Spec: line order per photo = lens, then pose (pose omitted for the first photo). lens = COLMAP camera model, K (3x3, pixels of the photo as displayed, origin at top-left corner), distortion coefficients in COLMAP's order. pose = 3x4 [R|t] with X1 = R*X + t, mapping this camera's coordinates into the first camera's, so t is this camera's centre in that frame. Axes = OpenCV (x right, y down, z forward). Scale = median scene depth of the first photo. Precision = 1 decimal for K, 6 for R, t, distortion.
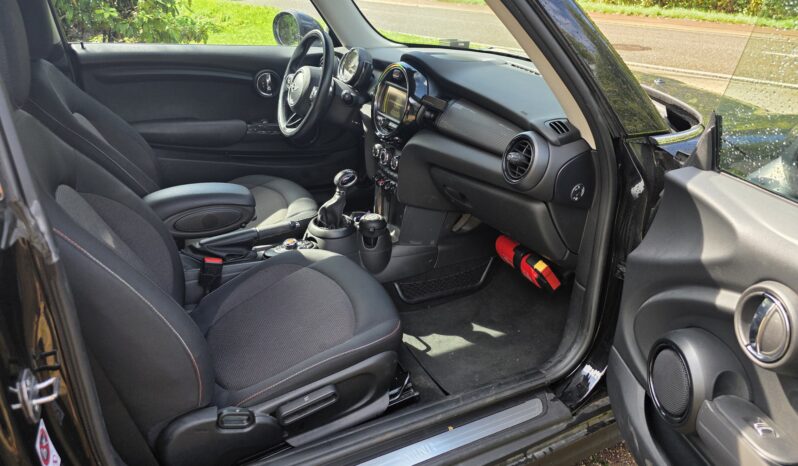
lens RADIAL K [[537.5, 0, 397.4], [0, 537.5, 230.7], [0, 0, 1]] dist [0.061414, -0.055148]
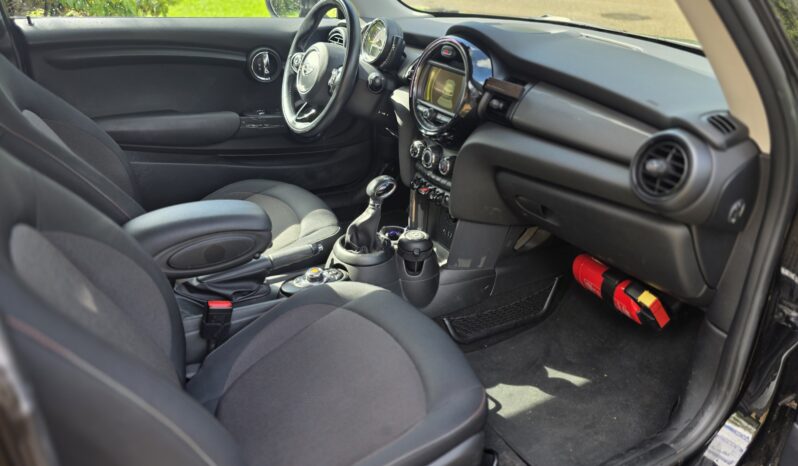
lens RADIAL K [[570.8, 0, 387.0], [0, 570.8, 228.4], [0, 0, 1]] dist [0.069205, -0.081263]
pose [[0.999039, -0.025614, 0.035574, -0.119069], [0.024820, 0.999437, 0.022585, -0.056458], [-0.036132, -0.021680, 0.999112, 0.173638]]
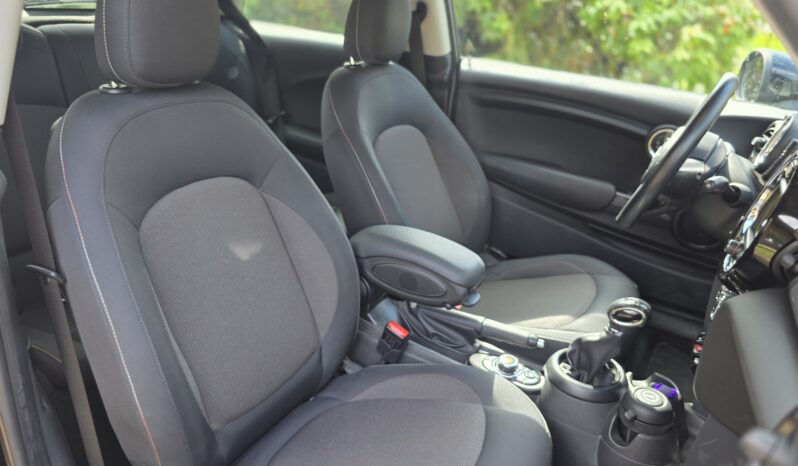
lens RADIAL K [[575.5, 0, 398.3], [0, 575.5, 231.8], [0, 0, 1]] dist [-0.004752, -0.001507]
pose [[0.526072, 0.327303, -0.784934, 0.228629], [-0.401789, 0.909125, 0.109804, -0.143458], [0.749543, 0.257613, 0.609772, 0.415442]]
